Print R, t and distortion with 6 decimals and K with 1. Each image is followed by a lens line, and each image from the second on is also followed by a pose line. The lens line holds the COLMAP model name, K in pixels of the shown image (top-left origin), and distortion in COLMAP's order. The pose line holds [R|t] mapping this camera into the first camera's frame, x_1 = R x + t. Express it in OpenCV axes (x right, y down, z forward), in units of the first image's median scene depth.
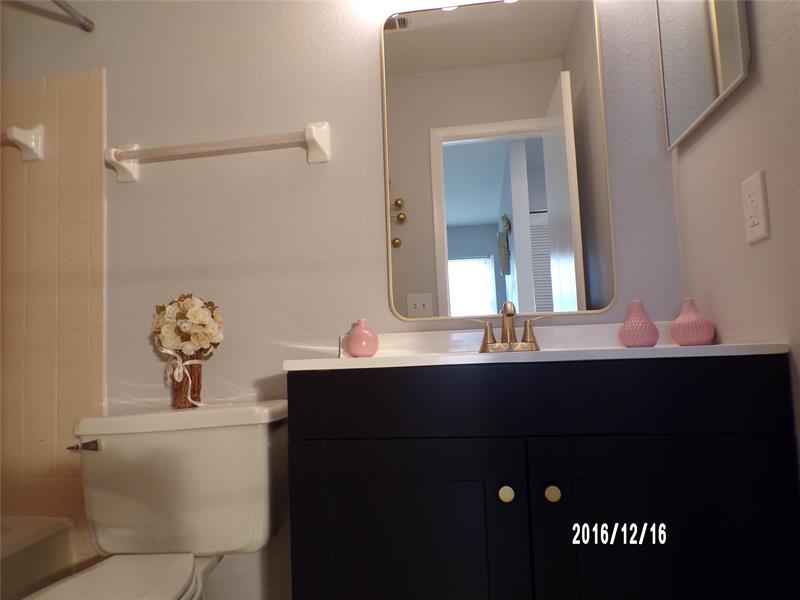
lens RADIAL K [[551.2, 0, 416.5], [0, 551.2, 304.2], [0, 0, 1]] dist [-0.026697, 0.017360]
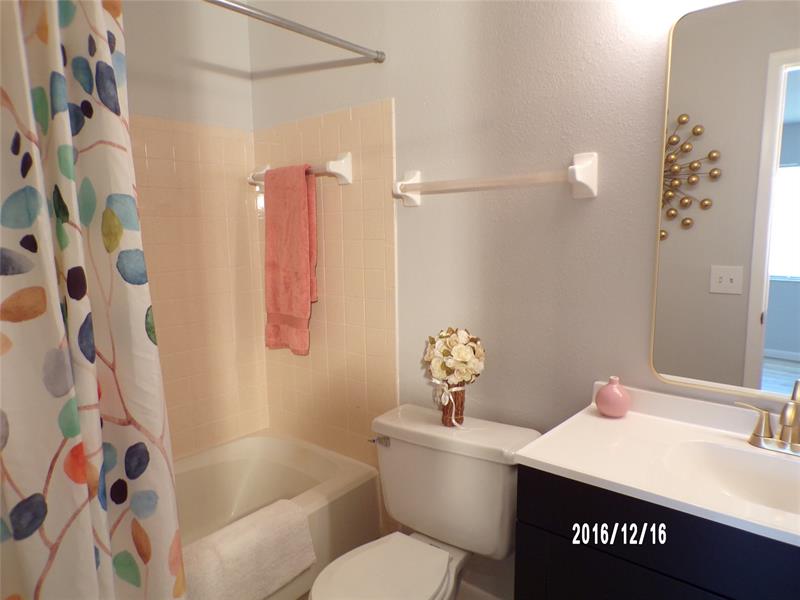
lens RADIAL K [[551.2, 0, 416.5], [0, 551.2, 304.2], [0, 0, 1]] dist [-0.026697, 0.017360]
pose [[0.844833, 0.116147, -0.522271, 0.096462], [0.011336, 0.972048, 0.234510, -0.334295], [0.534910, -0.204043, 0.819901, 0.055920]]
